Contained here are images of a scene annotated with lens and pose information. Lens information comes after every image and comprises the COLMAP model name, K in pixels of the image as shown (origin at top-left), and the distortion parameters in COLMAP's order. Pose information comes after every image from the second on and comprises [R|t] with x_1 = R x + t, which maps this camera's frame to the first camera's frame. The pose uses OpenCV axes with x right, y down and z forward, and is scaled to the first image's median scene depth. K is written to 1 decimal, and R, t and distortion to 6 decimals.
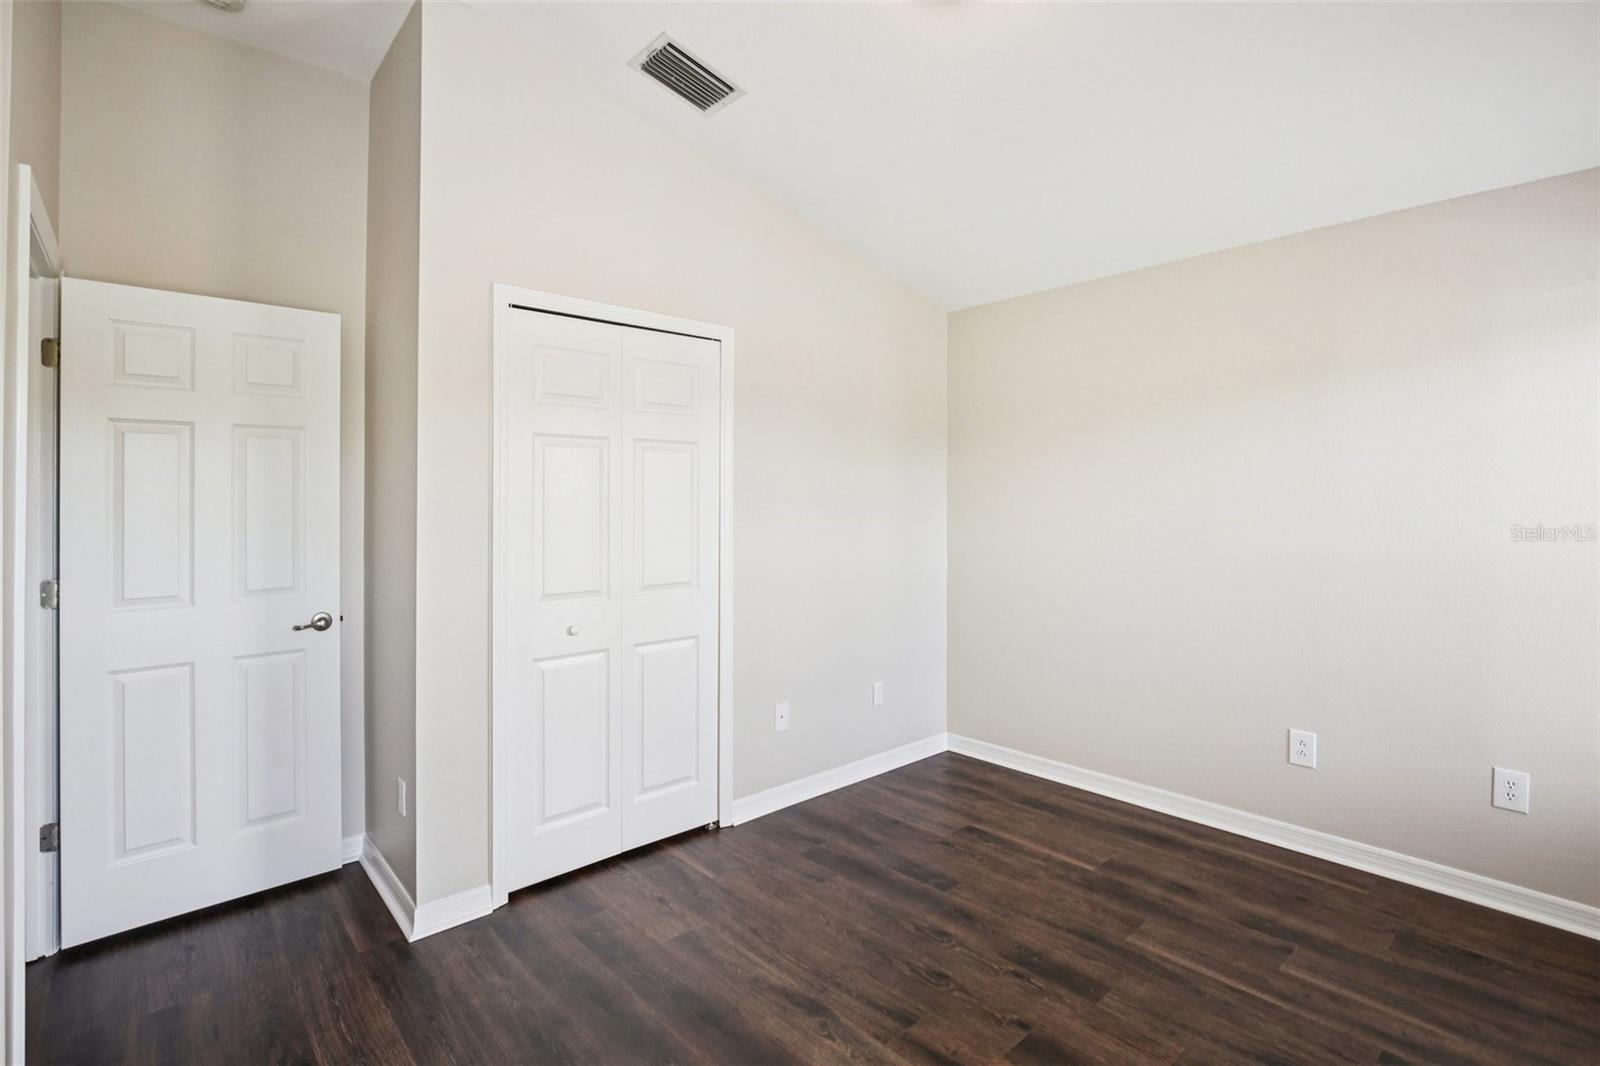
lens RADIAL K [[751.3, 0, 797.5], [0, 751.3, 504.2], [0, 0, 1]] dist [-0.001734, -0.000126]
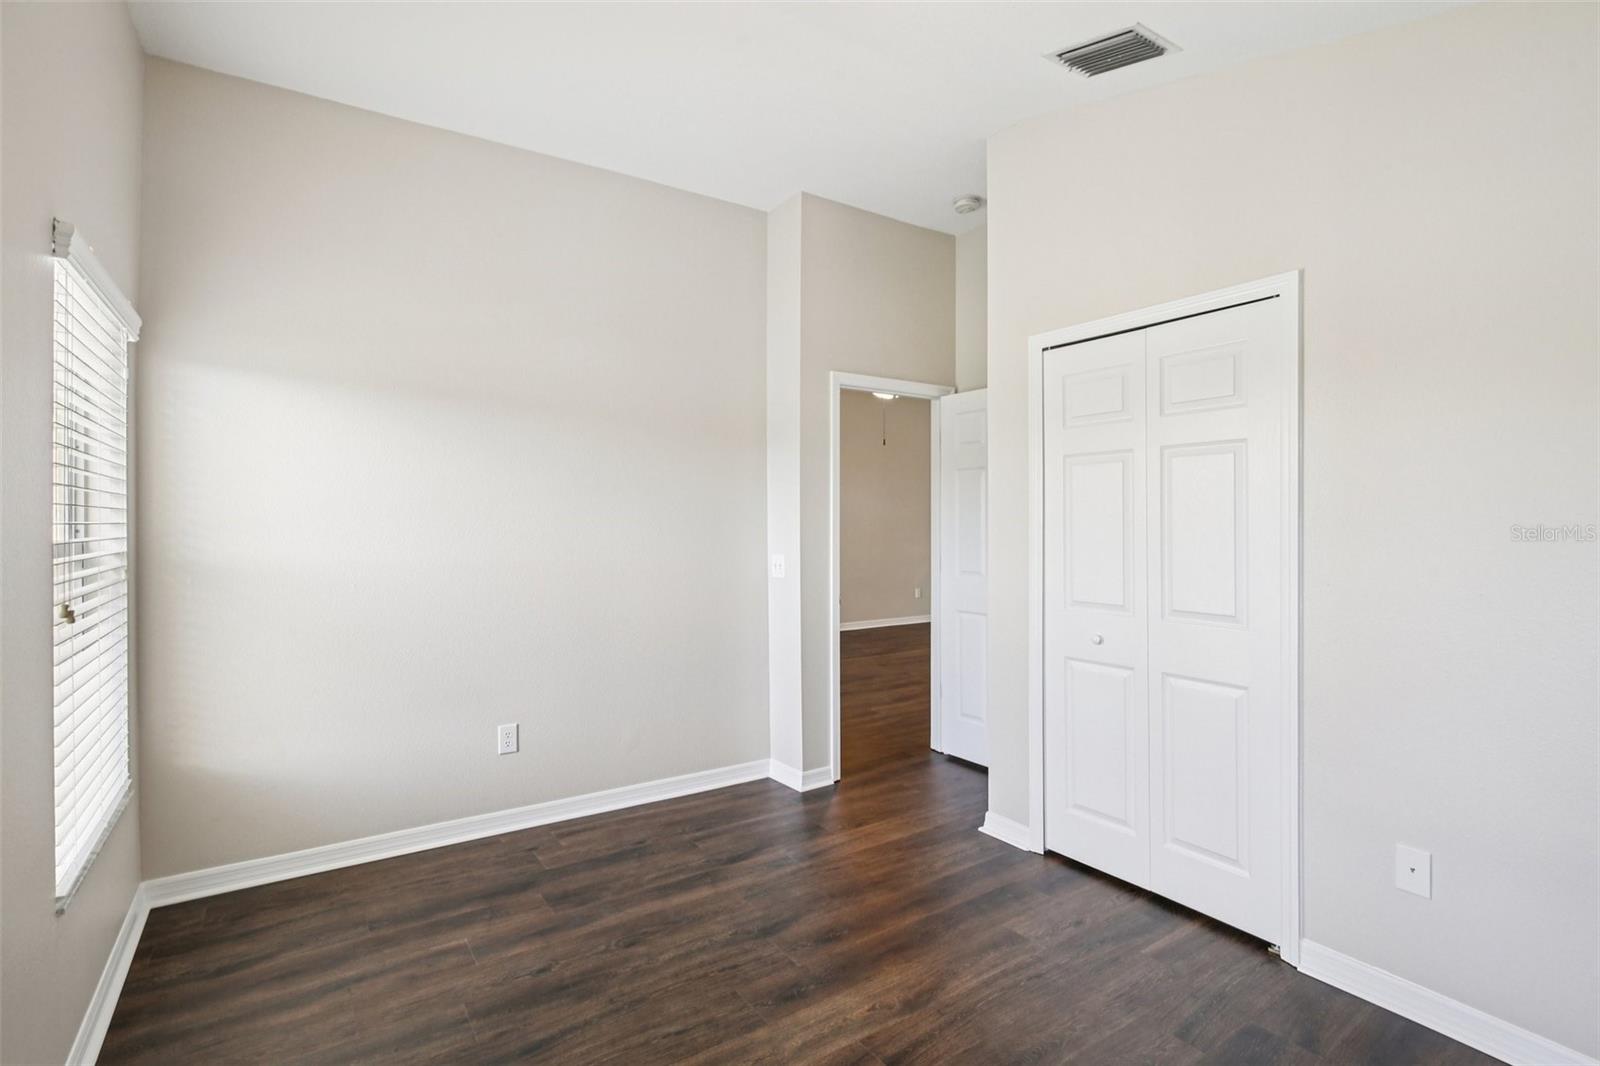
lens RADIAL K [[757.8, 0, 800.0], [0, 757.8, 533.0], [0, 0, 1]] dist [-0.010803, -0.000247]
pose [[-0.127047, 0.017683, -0.991739, 0.849299], [-0.002011, 0.999834, 0.018085, 0.002048], [0.991895, 0.004292, -0.126990, 0.778428]]
